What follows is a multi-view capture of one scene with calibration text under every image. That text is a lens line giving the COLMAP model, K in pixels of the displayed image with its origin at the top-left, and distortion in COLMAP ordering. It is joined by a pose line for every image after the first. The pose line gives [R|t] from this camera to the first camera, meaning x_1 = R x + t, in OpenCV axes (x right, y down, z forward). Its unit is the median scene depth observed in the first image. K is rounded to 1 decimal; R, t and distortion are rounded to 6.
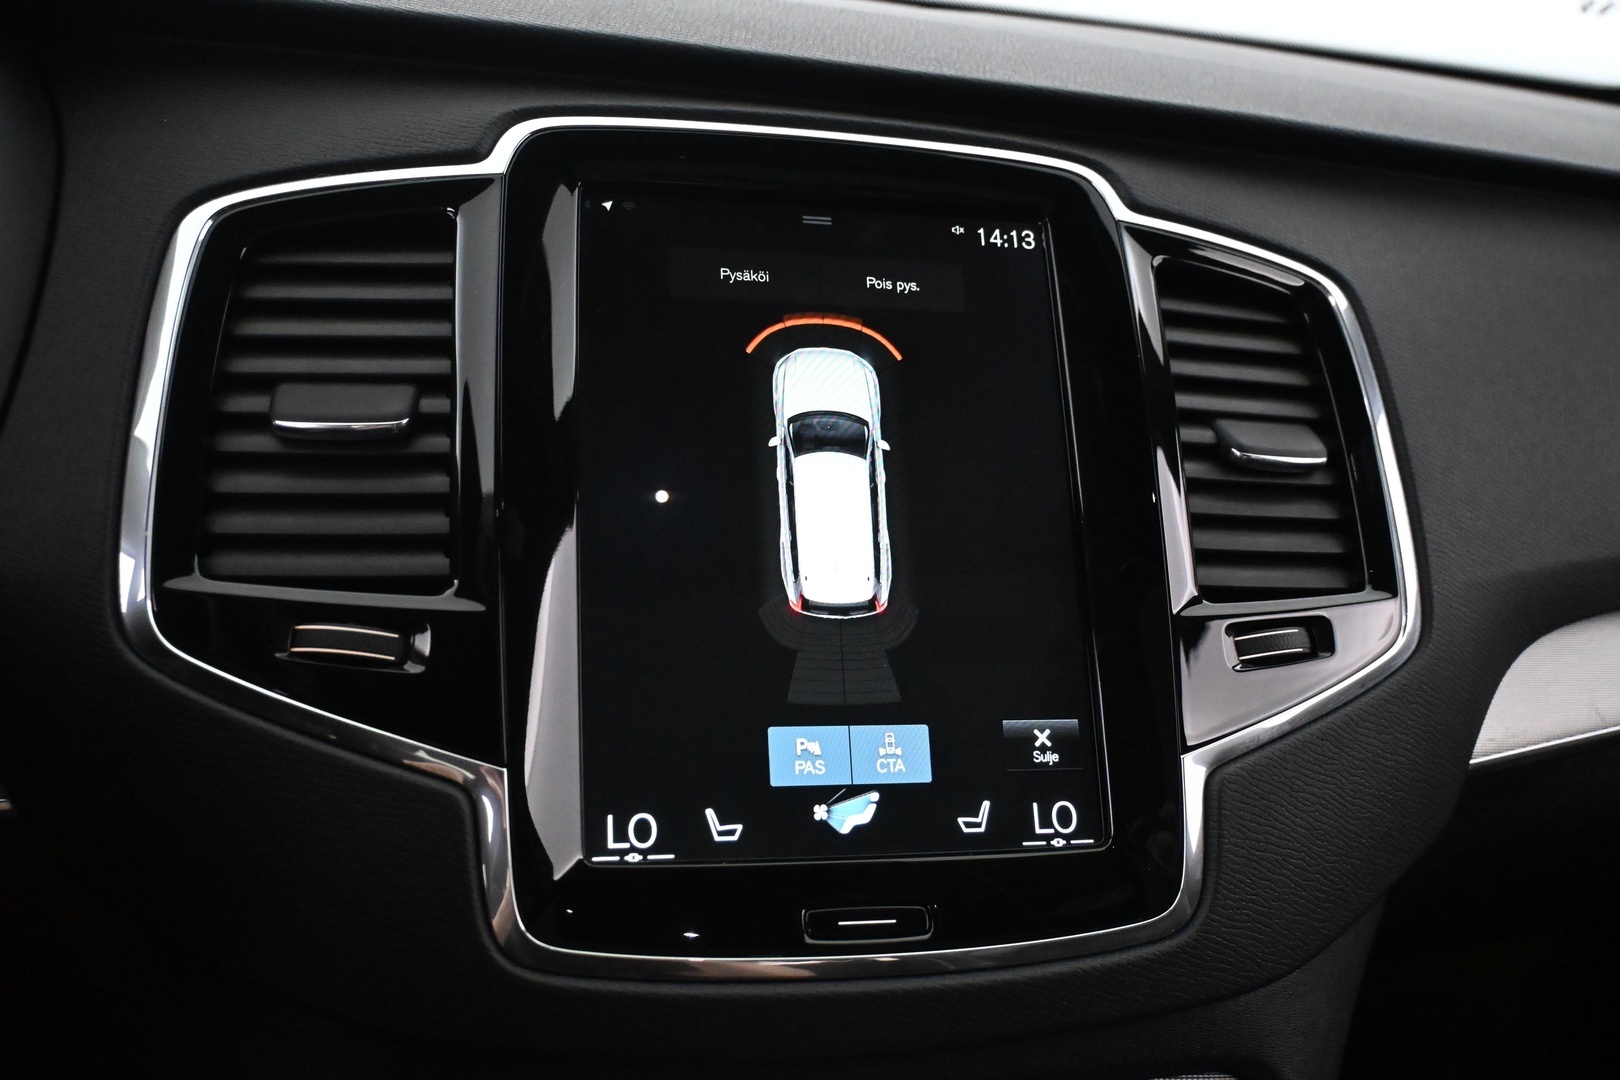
lens RADIAL K [[1454.8, 0, 808.3], [0, 1454.8, 543.0], [0, 0, 1]] dist [-0.011723, -0.017645]
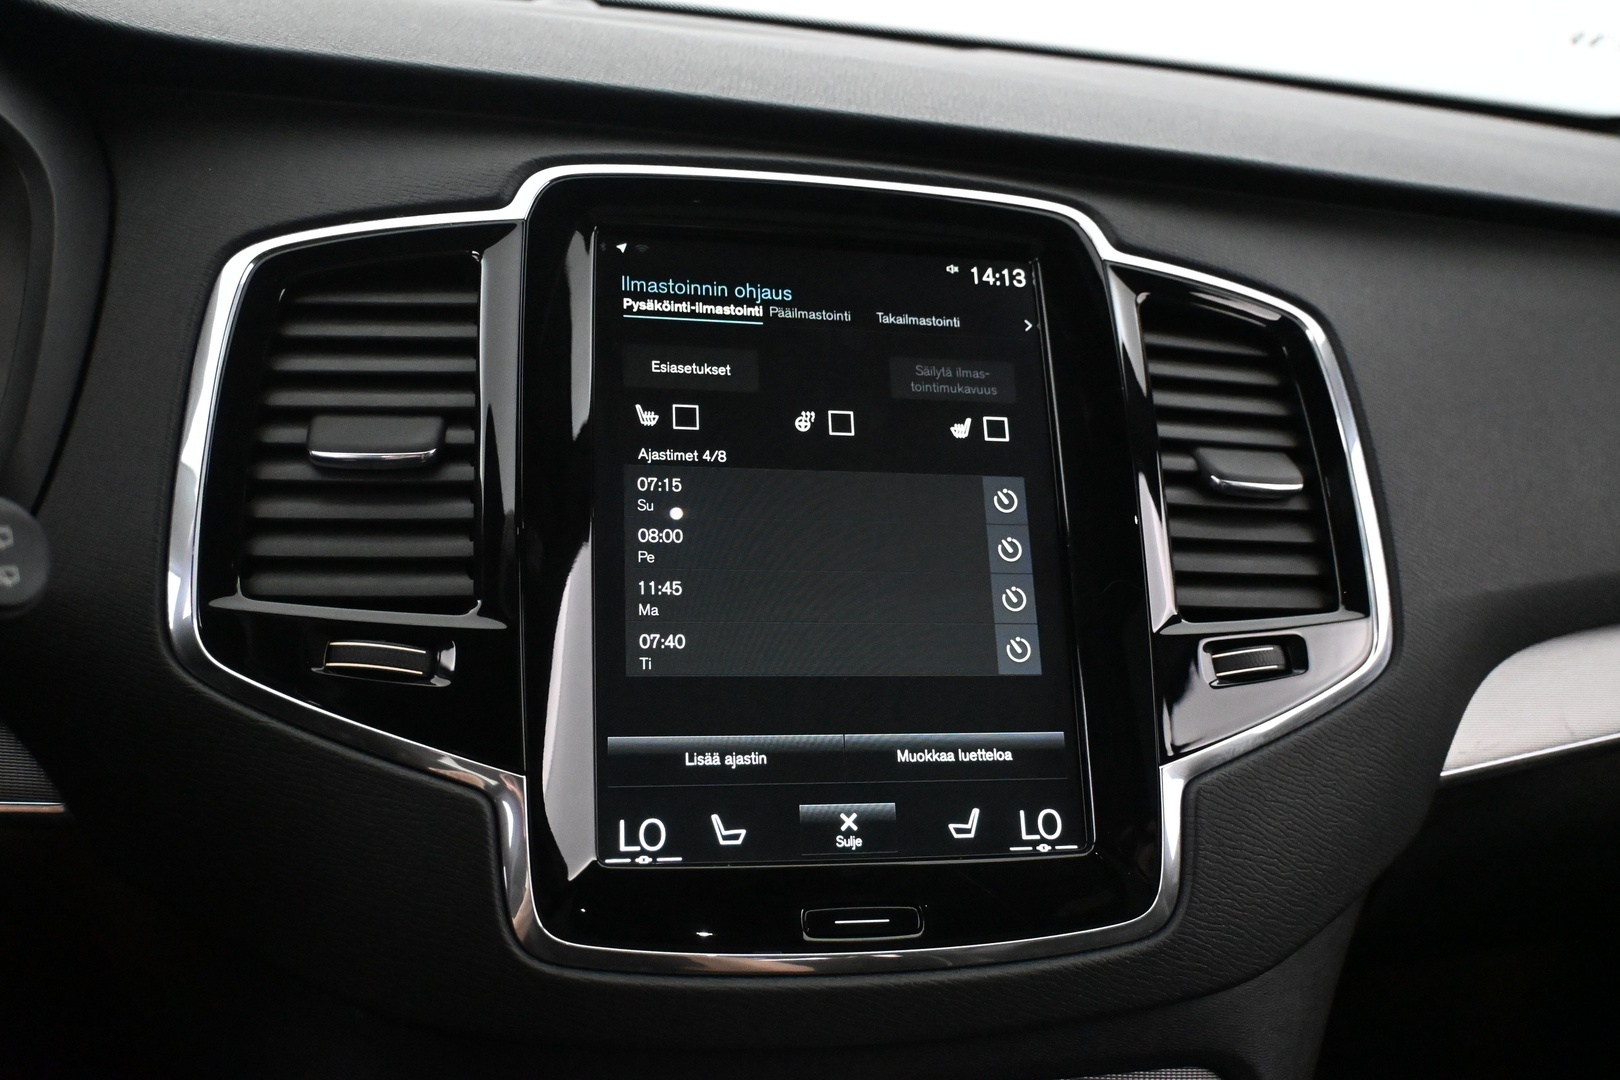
lens RADIAL K [[1454.8, 0, 808.7], [0, 1454.8, 542.5], [0, 0, 1]] dist [-0.011723, -0.017645]
pose [[0.999925, 0.001969, -0.012048, 0.012656], [-0.002069, 0.999964, -0.008273, -0.007928], [0.012031, 0.008297, 0.999893, -0.065275]]
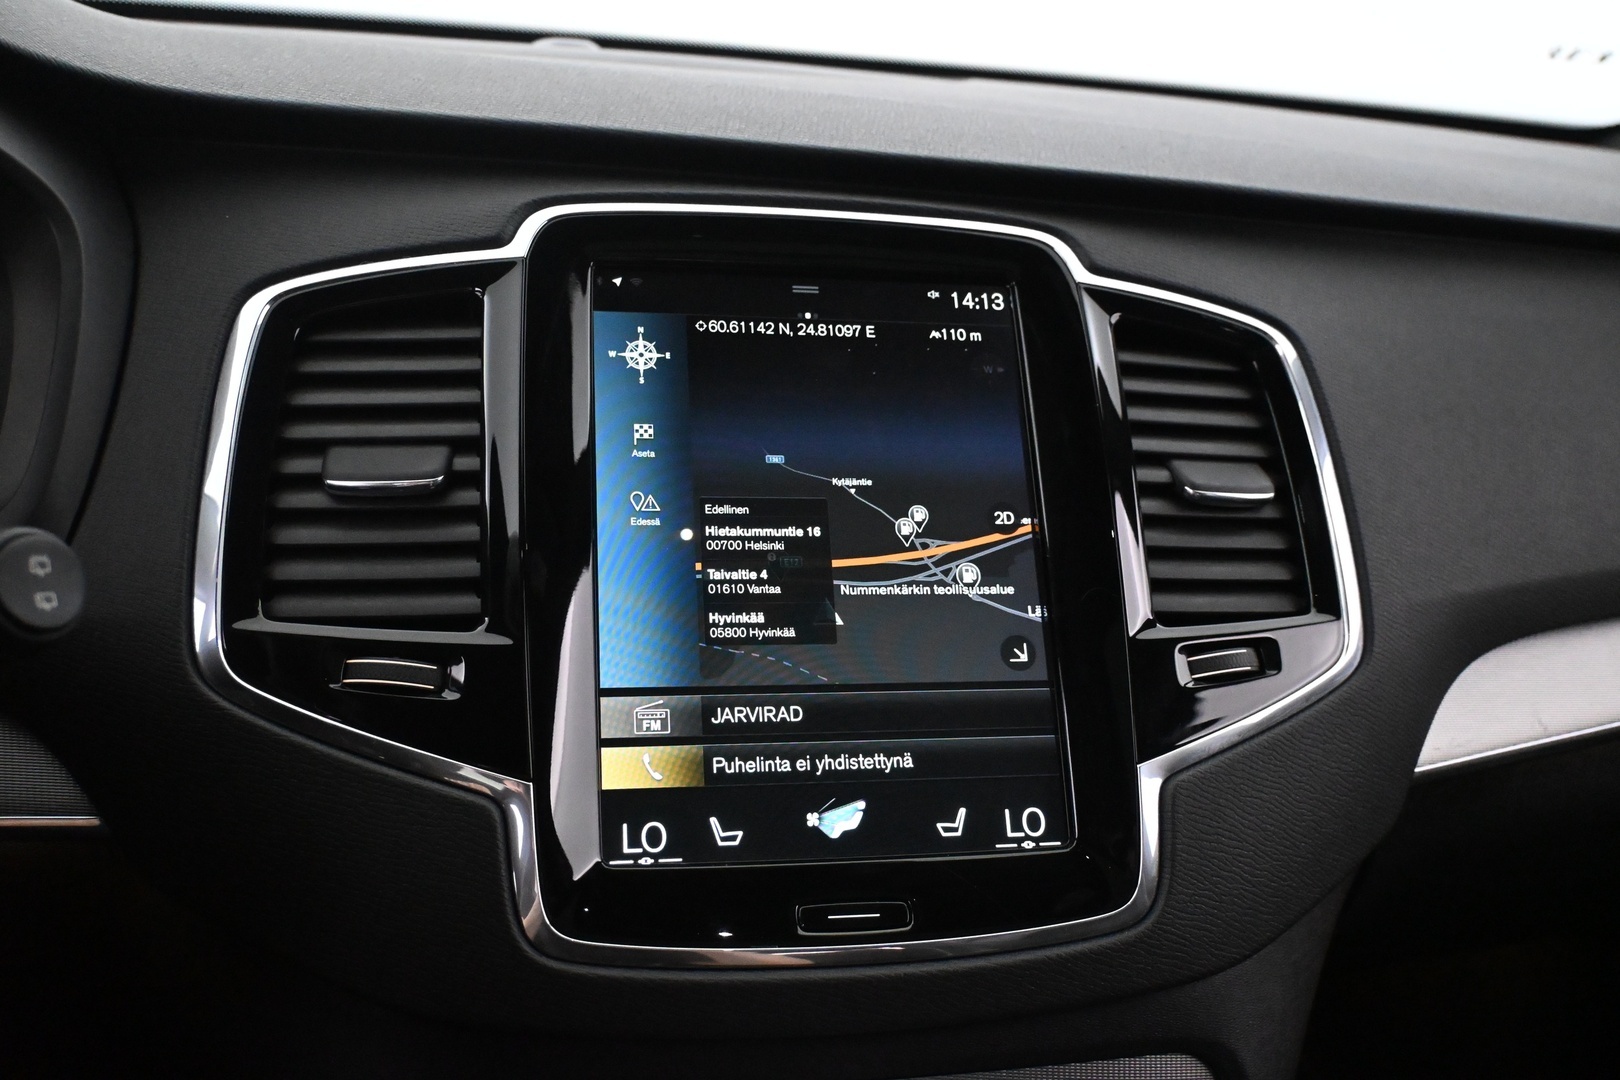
lens RADIAL K [[1454.8, 0, 809.8], [0, 1454.8, 545.0], [0, 0, 1]] dist [-0.011723, -0.017645]
pose [[0.999528, -0.017787, -0.025040, 0.036690], [0.017267, 0.999634, -0.020830, -0.002993], [0.025402, 0.020387, 0.999469, -0.120513]]
